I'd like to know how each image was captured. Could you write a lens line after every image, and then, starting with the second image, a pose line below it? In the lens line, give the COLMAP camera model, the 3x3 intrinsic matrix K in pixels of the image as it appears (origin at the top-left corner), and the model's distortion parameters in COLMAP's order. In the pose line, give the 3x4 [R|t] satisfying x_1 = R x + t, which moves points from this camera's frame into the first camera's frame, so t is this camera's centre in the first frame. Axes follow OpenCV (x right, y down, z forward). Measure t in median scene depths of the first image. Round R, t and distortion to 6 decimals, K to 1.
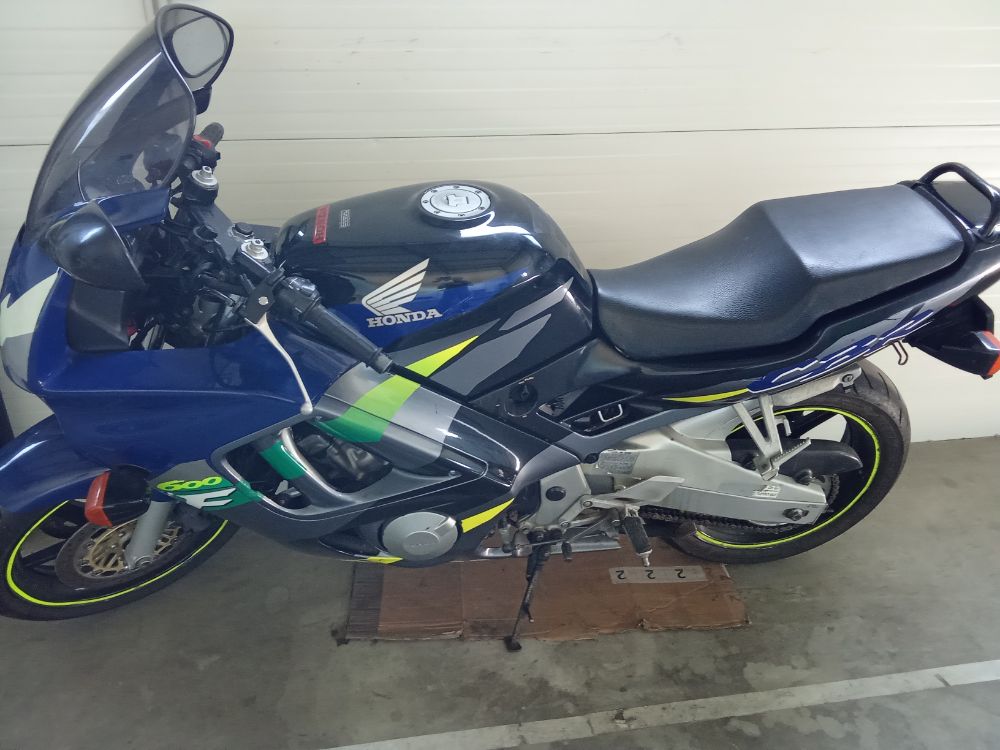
lens RADIAL K [[837.3, 0, 500.0], [0, 837.3, 375.0], [0, 0, 1]] dist [0.095836, -0.171392]
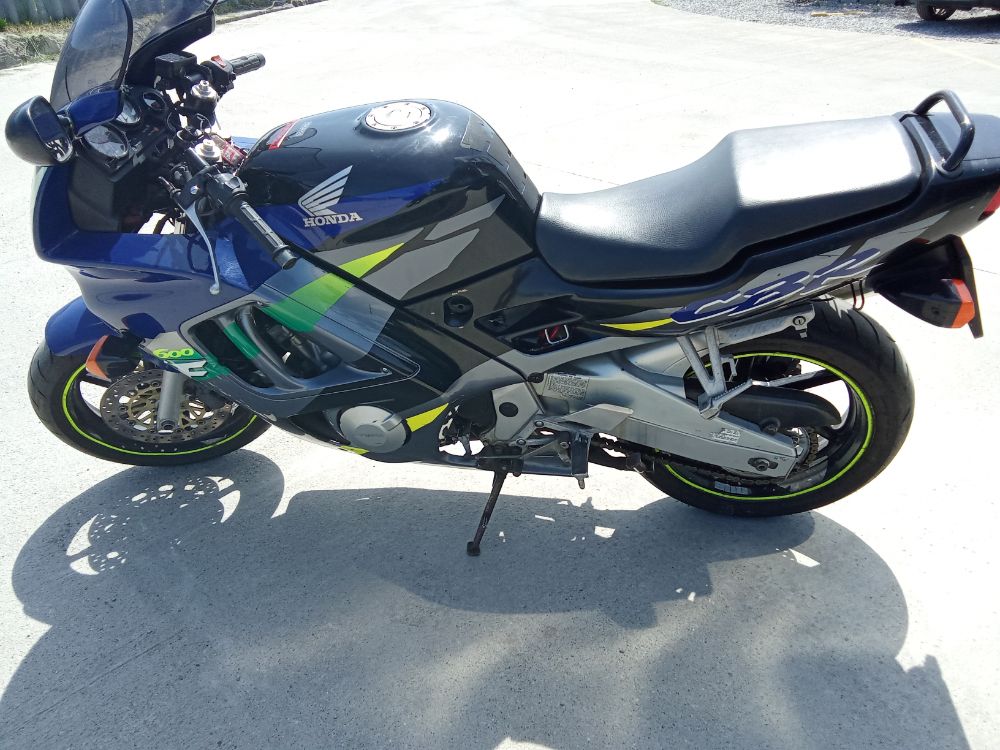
lens RADIAL K [[837.3, 0, 500.0], [0, 837.3, 375.0], [0, 0, 1]] dist [0.095836, -0.171392]
pose [[0.953400, 0.107406, -0.281944, 0.386972], [-0.097186, 0.994008, 0.050031, 0.052476], [0.285628, -0.020299, 0.958125, -0.006556]]
